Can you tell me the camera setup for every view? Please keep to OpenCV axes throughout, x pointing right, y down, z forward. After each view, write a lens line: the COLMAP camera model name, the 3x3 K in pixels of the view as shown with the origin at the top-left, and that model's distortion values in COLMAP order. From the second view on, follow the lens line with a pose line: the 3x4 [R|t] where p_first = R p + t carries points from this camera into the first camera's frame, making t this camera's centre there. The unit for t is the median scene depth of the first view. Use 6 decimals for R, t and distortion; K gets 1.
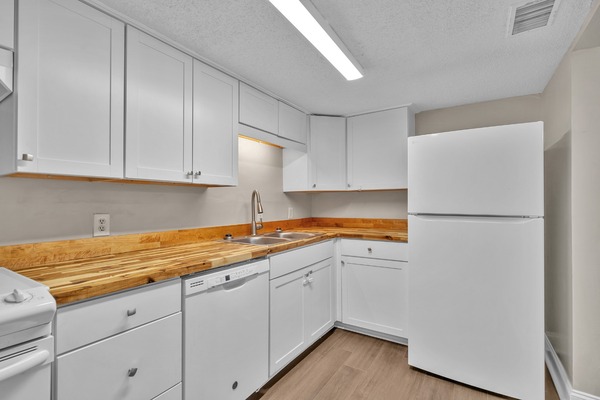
lens RADIAL K [[279.5, 0, 301.9], [0, 279.5, 200.1], [0, 0, 1]] dist [0.001419, -0.000558]
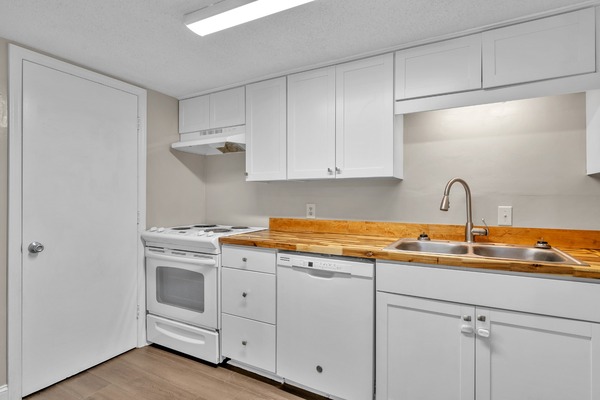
lens RADIAL K [[304.7, 0, 301.9], [0, 304.7, 199.1], [0, 0, 1]] dist [-0.000839, 0.000371]
pose [[0.070599, 0.009730, -0.997457, 0.628334], [0.006675, 0.999925, 0.010227, 0.006557], [0.997482, -0.007380, 0.070529, 0.601559]]
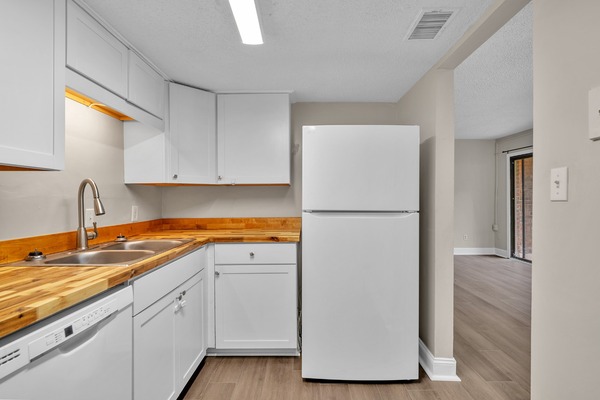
lens RADIAL K [[304.7, 0, 302.7], [0, 304.7, 198.9], [0, 0, 1]] dist [-0.000839, 0.000371]
pose [[0.846943, 0.000624, 0.531684, -0.131312], [-0.003948, 0.999979, 0.005115, 0.004522], [-0.531670, -0.006432, 0.846927, 0.156692]]
